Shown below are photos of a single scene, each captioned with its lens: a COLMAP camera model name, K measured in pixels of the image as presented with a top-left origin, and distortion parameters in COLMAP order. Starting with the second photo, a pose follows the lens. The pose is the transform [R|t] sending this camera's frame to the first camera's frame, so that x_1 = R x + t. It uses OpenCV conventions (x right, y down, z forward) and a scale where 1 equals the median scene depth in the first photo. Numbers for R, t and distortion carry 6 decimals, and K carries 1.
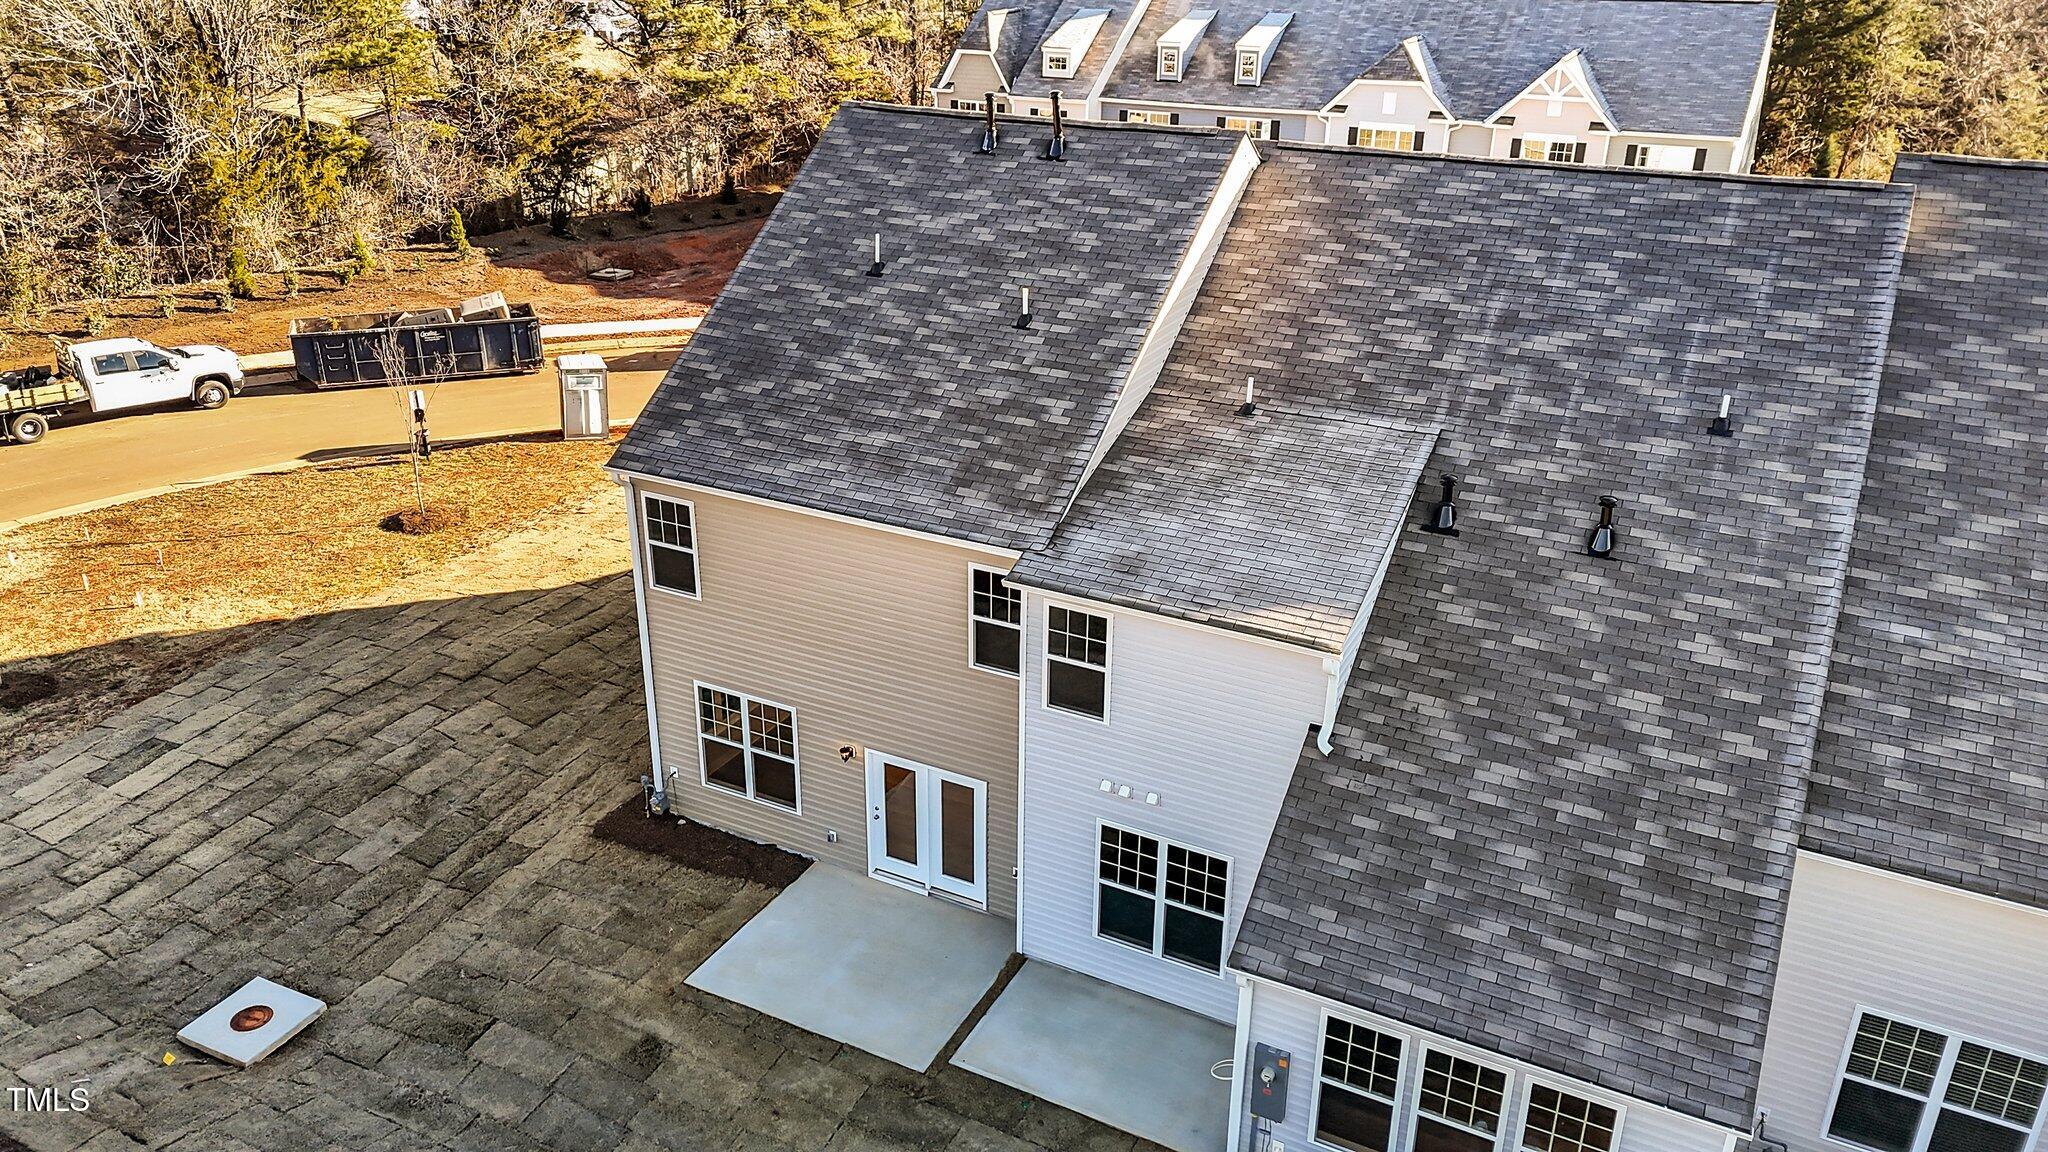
lens RADIAL K [[1497.8, 0, 1016.1], [0, 1497.8, 569.1], [0, 0, 1]] dist [0.083261, -0.086274]
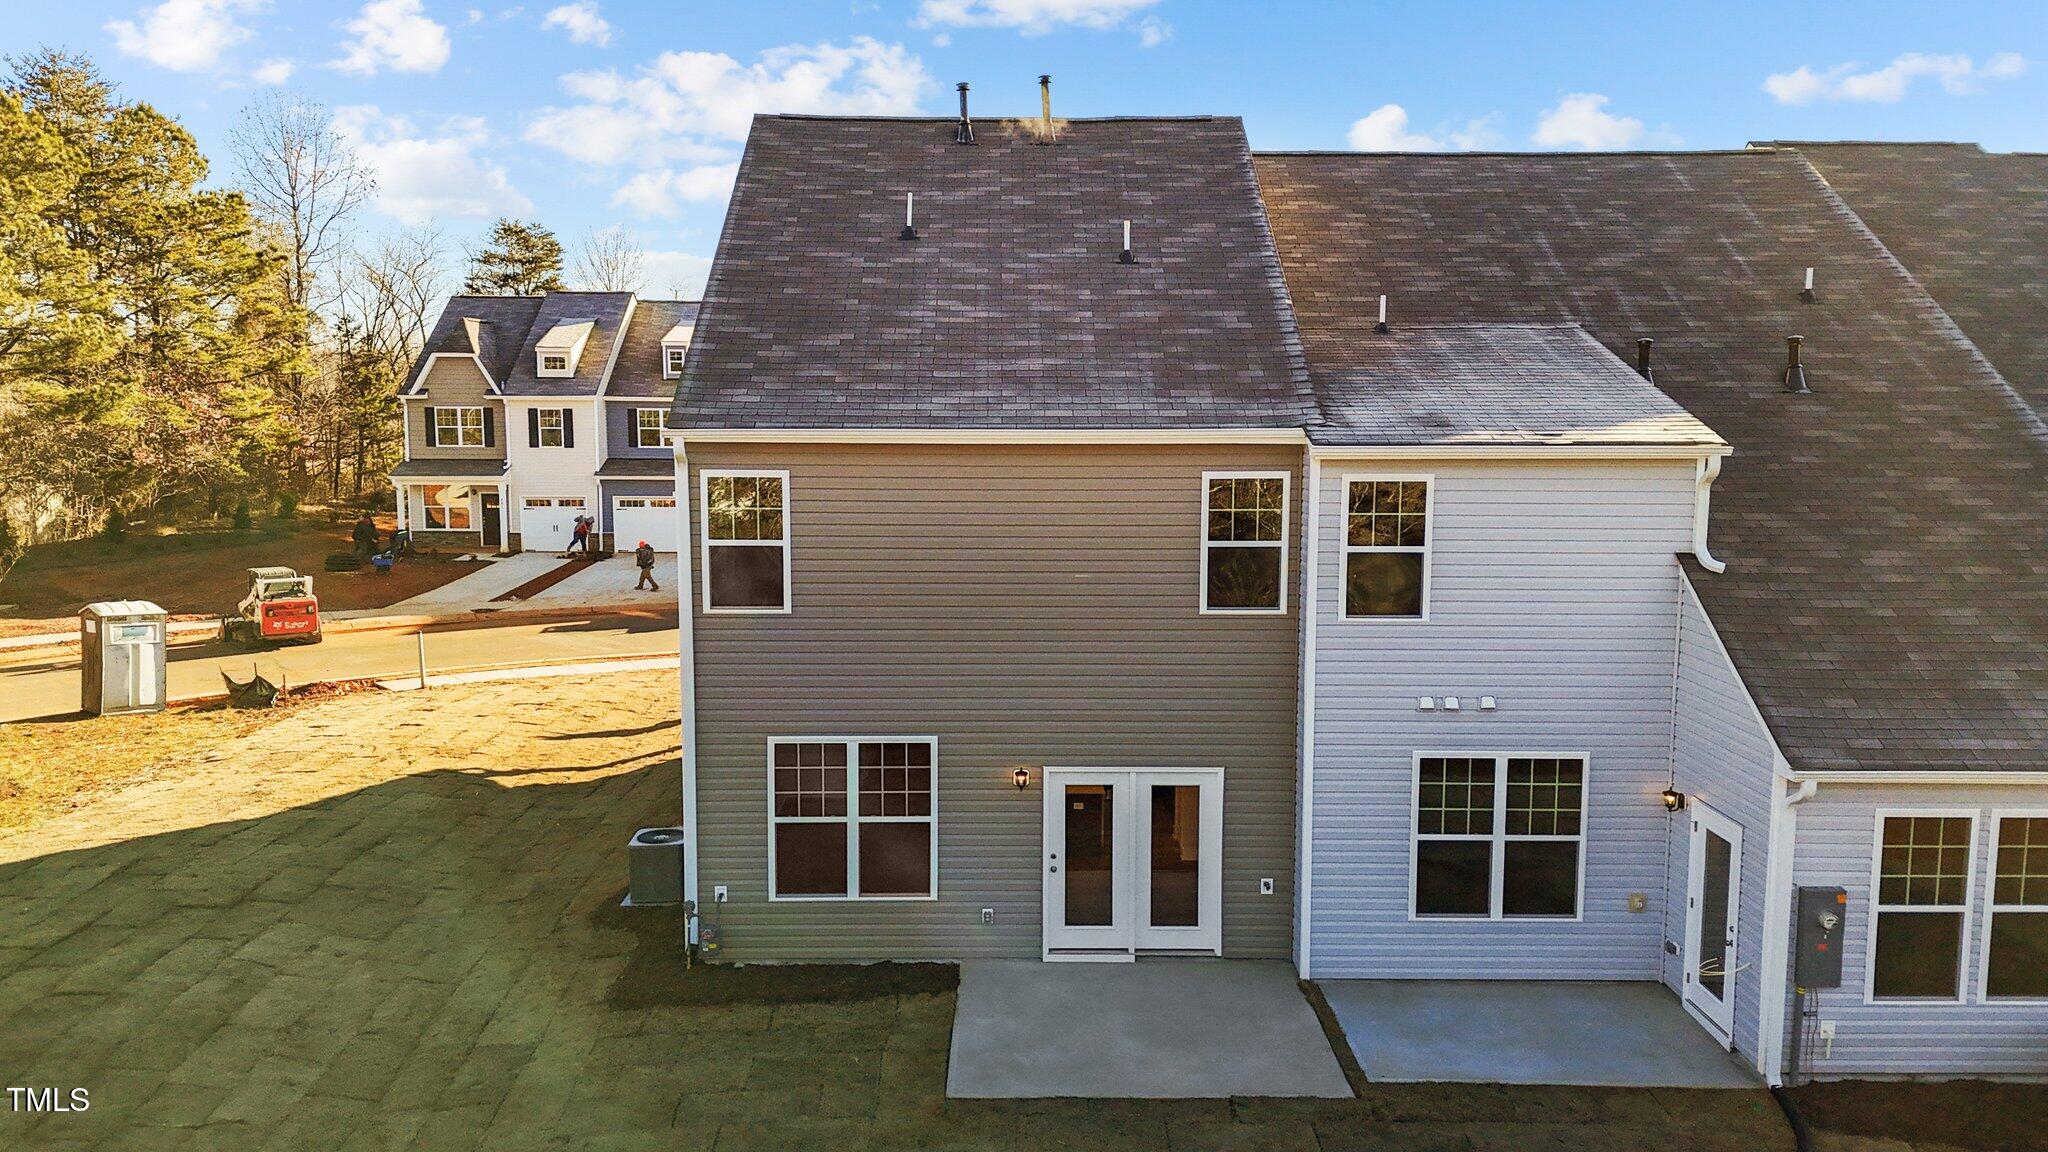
lens RADIAL K [[1497.8, 0, 1016.1], [0, 1497.8, 569.1], [0, 0, 1]] dist [0.083261, -0.086274]
pose [[0.884570, -0.061935, 0.462278, -0.488845], [0.193307, 0.950692, -0.242522, 0.217874], [-0.424463, 0.303890, 0.852926, 0.338962]]
